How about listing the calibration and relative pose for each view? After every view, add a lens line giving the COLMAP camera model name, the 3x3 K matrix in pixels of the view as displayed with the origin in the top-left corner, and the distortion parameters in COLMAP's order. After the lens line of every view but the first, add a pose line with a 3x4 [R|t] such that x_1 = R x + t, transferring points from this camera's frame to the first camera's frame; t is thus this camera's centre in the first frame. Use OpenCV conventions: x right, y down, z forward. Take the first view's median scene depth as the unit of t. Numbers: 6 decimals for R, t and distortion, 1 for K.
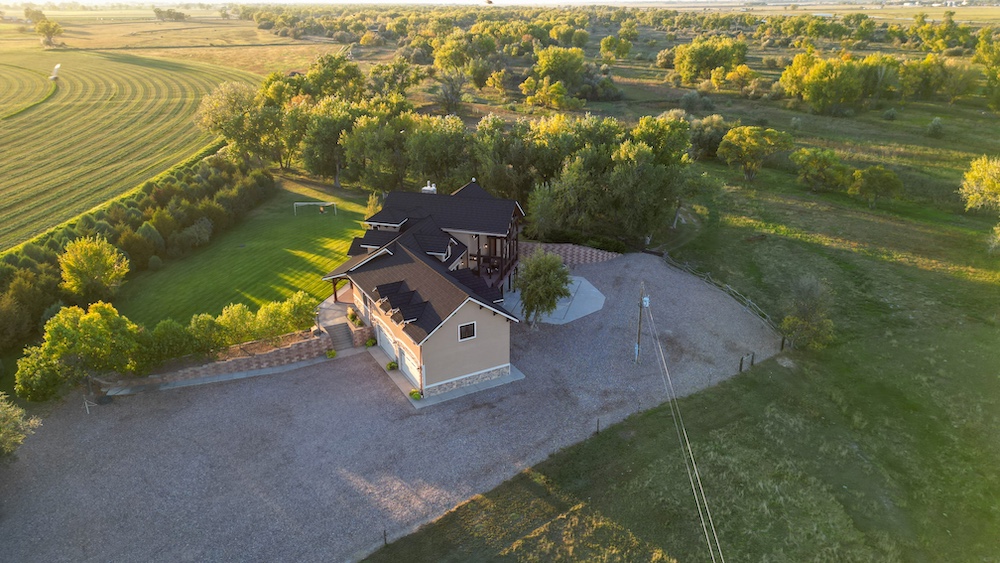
lens RADIAL K [[715.0, 0, 501.0], [0, 715.0, 280.7], [0, 0, 1]] dist [0.030988, -0.006609]
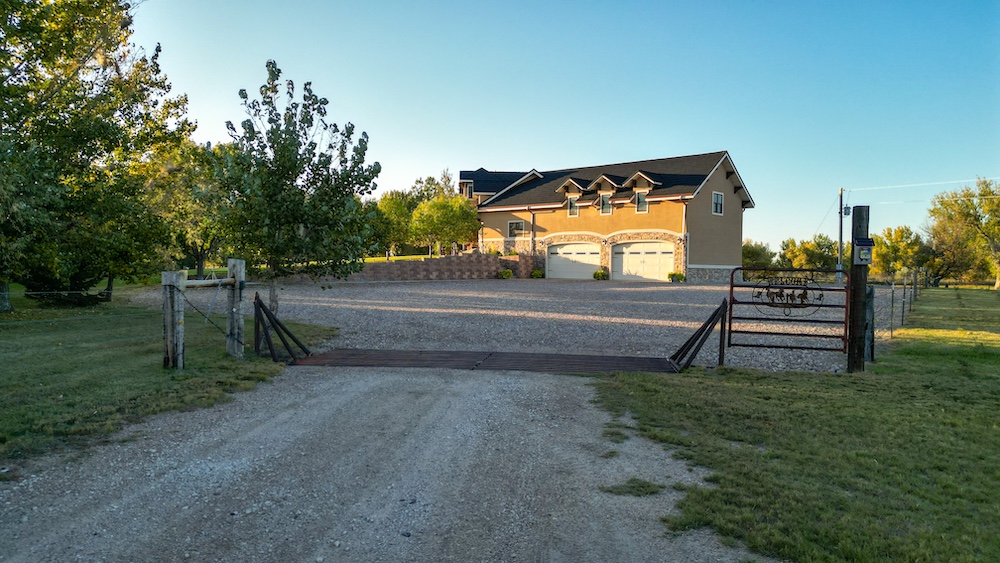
lens RADIAL K [[715.0, 0, 501.3], [0, 715.0, 281.7], [0, 0, 1]] dist [0.030988, -0.006609]
pose [[0.946507, 0.008041, 0.322584, -0.493393], [0.102734, 0.940162, -0.324872, 0.358429], [-0.305893, 0.340634, 0.889043, 0.361907]]
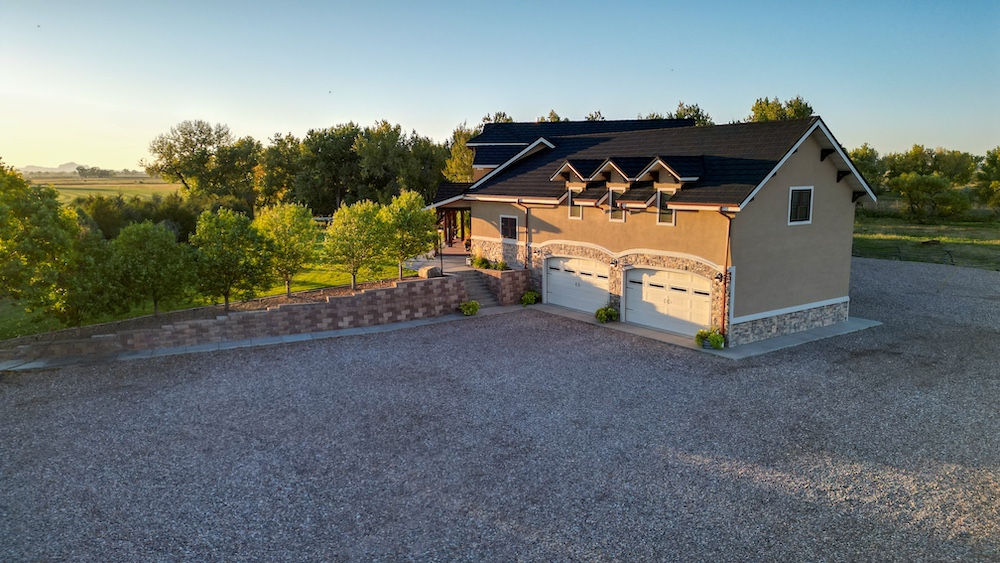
lens RADIAL K [[715.0, 0, 498.5], [0, 715.0, 284.5], [0, 0, 1]] dist [0.030988, -0.006609]
pose [[0.994612, -0.020038, 0.101709, -0.276125], [0.041171, 0.976797, -0.210174, 0.199030], [-0.095137, 0.213229, 0.972359, 0.519814]]
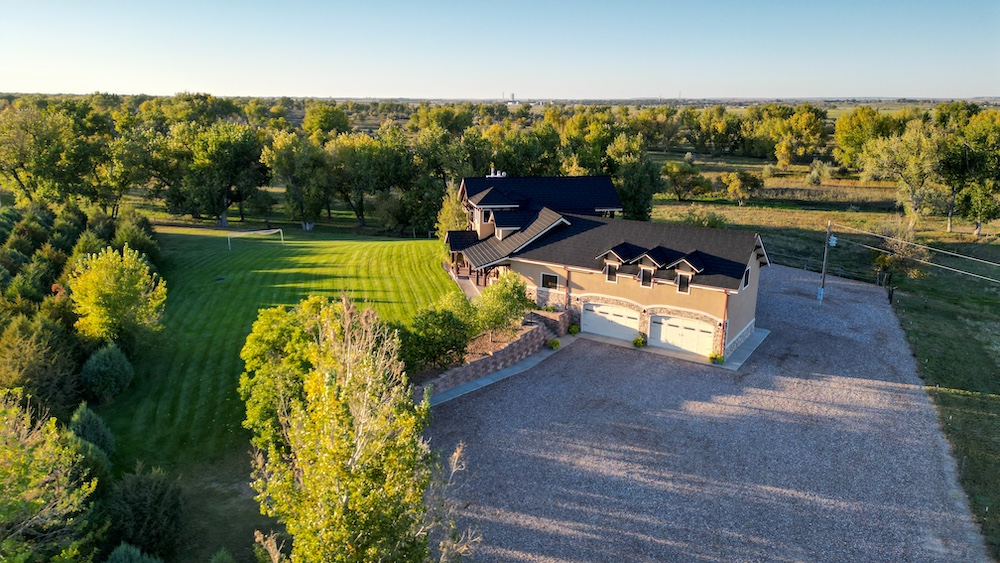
lens RADIAL K [[715.0, 0, 498.4], [0, 715.0, 281.9], [0, 0, 1]] dist [0.030988, -0.006609]
pose [[0.888812, -0.105012, 0.446078, -0.659142], [0.156338, 0.984479, -0.079746, 0.090684], [-0.430780, 0.140619, 0.891434, 0.319242]]
